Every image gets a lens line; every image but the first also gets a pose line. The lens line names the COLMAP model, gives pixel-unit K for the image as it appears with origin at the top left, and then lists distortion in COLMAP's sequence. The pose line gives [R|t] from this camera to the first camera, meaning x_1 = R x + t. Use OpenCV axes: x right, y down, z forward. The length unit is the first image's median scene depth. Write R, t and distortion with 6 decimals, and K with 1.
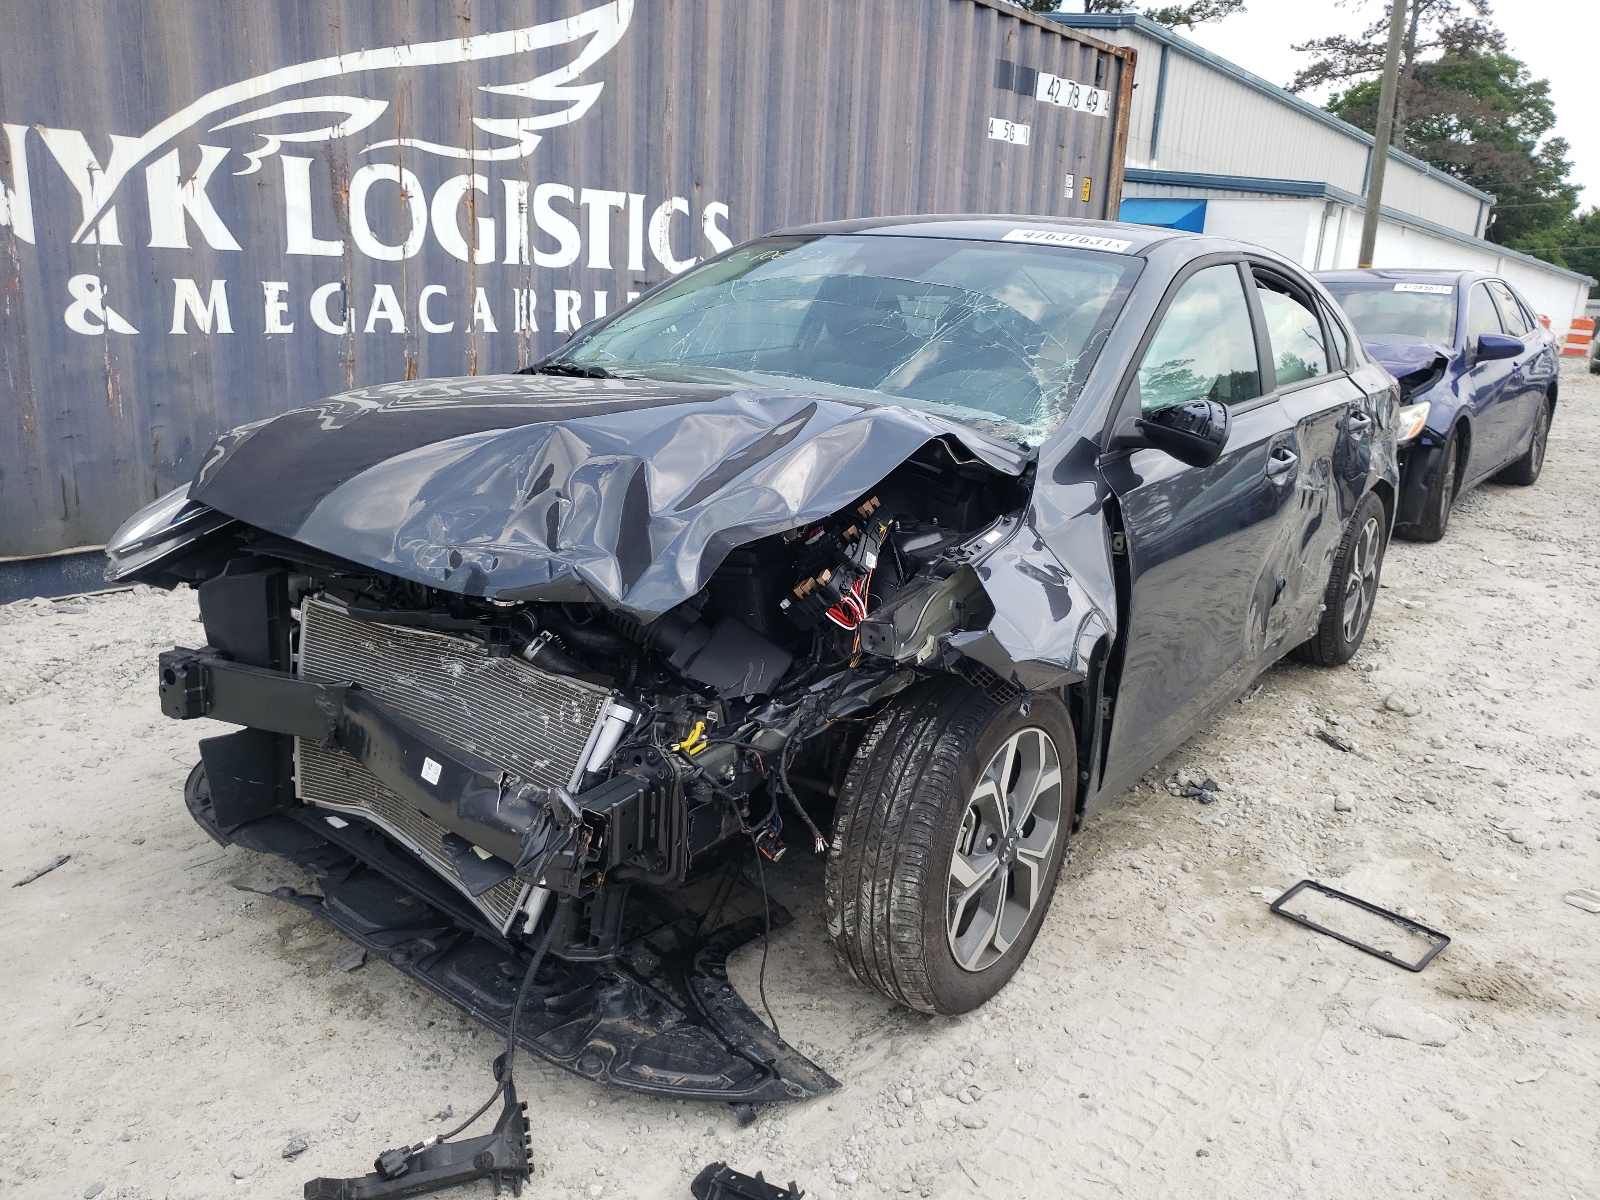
lens RADIAL K [[1316.7, 0, 800.0], [0, 1316.7, 600.0], [0, 0, 1]] dist [0.004518, 0.015092]
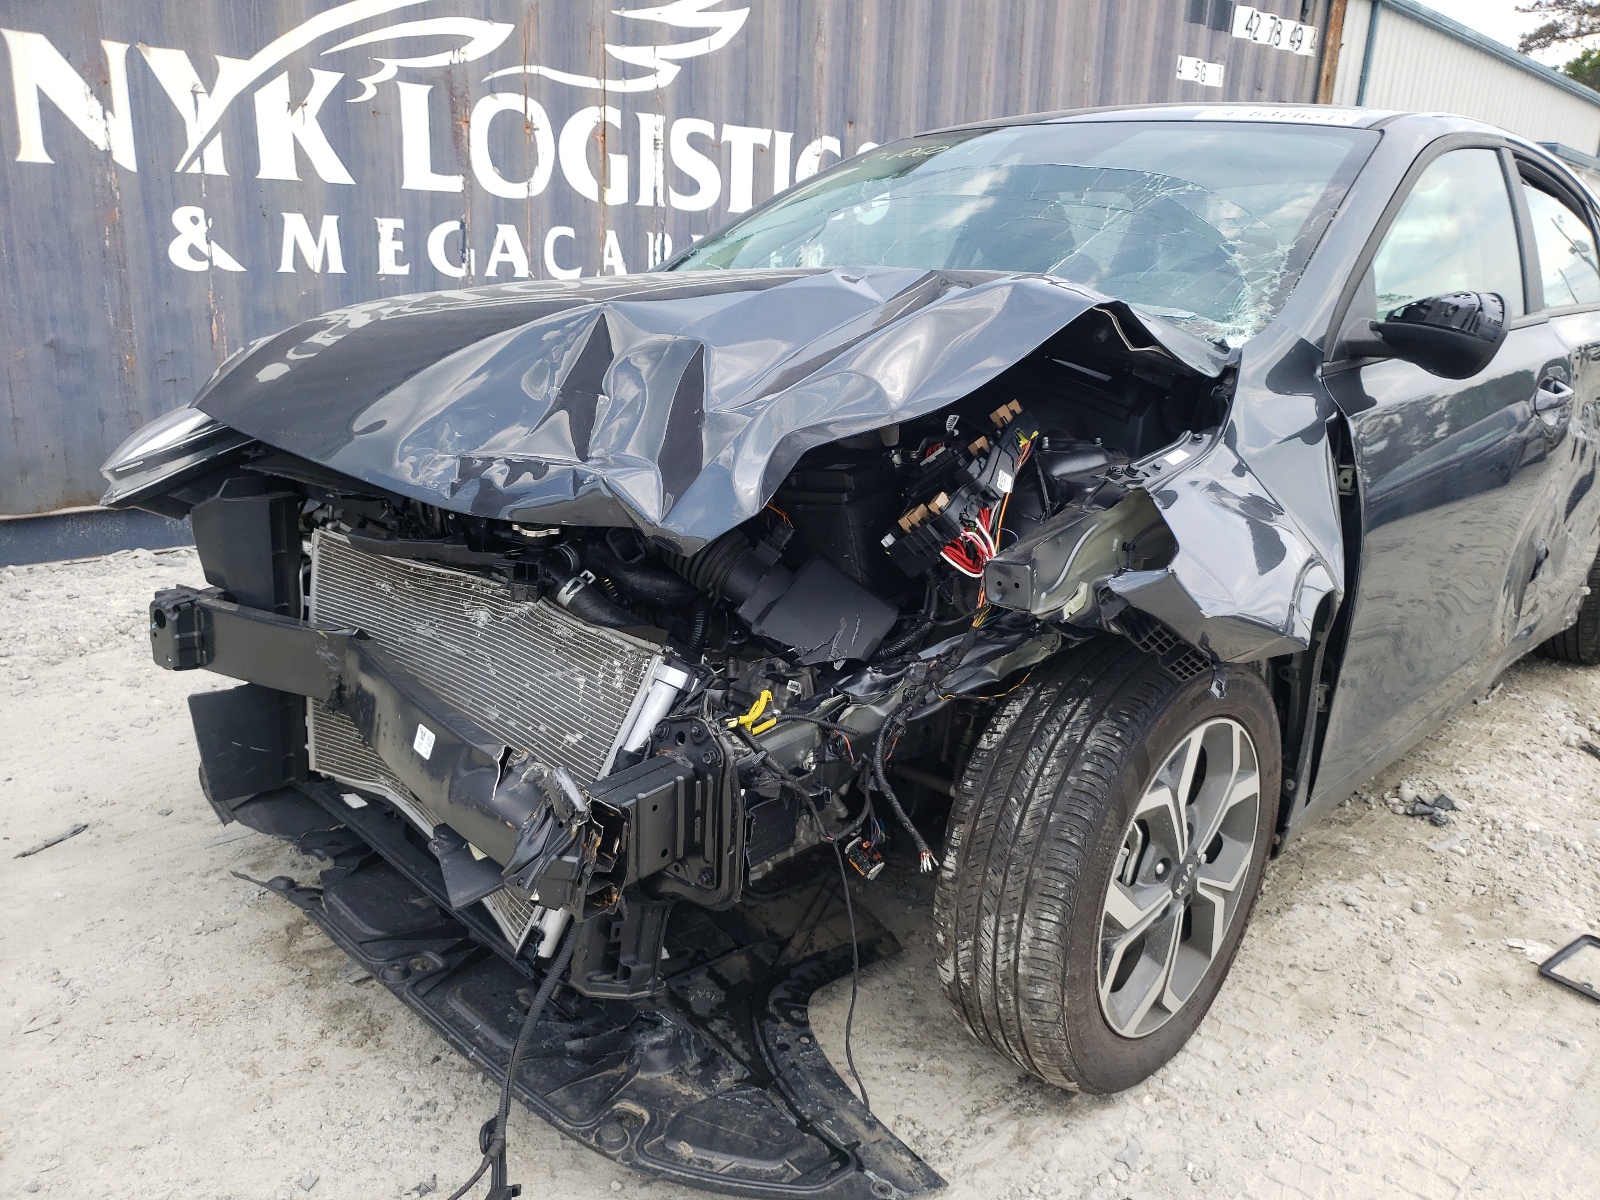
lens RADIAL K [[1316.7, 0, 800.0], [0, 1316.7, 600.0], [0, 0, 1]] dist [0.004518, 0.015092]
pose [[0.991769, 0.025847, -0.125402, 0.029104], [-0.025066, 0.999655, 0.007806, 0.028906], [0.125561, -0.004598, 0.992075, 0.215960]]
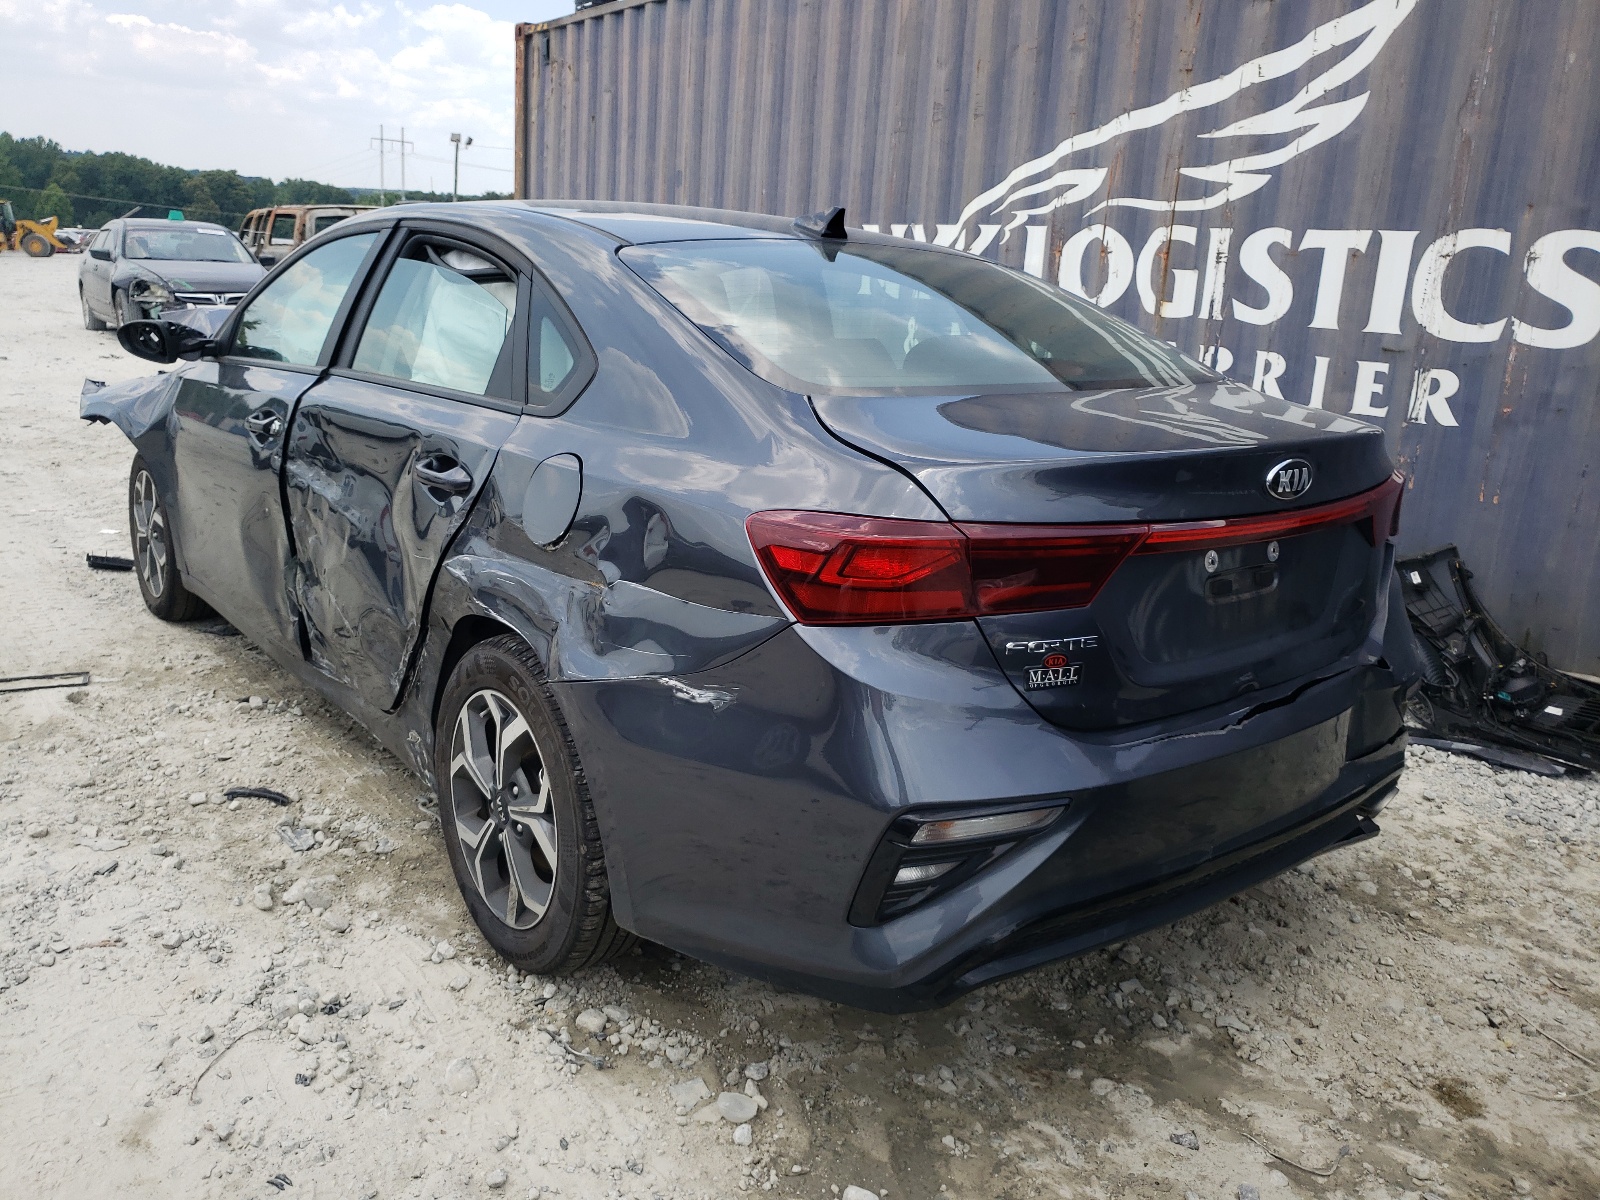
lens RADIAL K [[1316.7, 0, 800.0], [0, 1316.7, 600.0], [0, 0, 1]] dist [0.004518, 0.015092]
pose [[-0.232318, 0.161084, -0.959208, 1.768306], [-0.315567, 0.920359, 0.230989, -0.458469], [0.920025, 0.356357, -0.162983, 2.228762]]
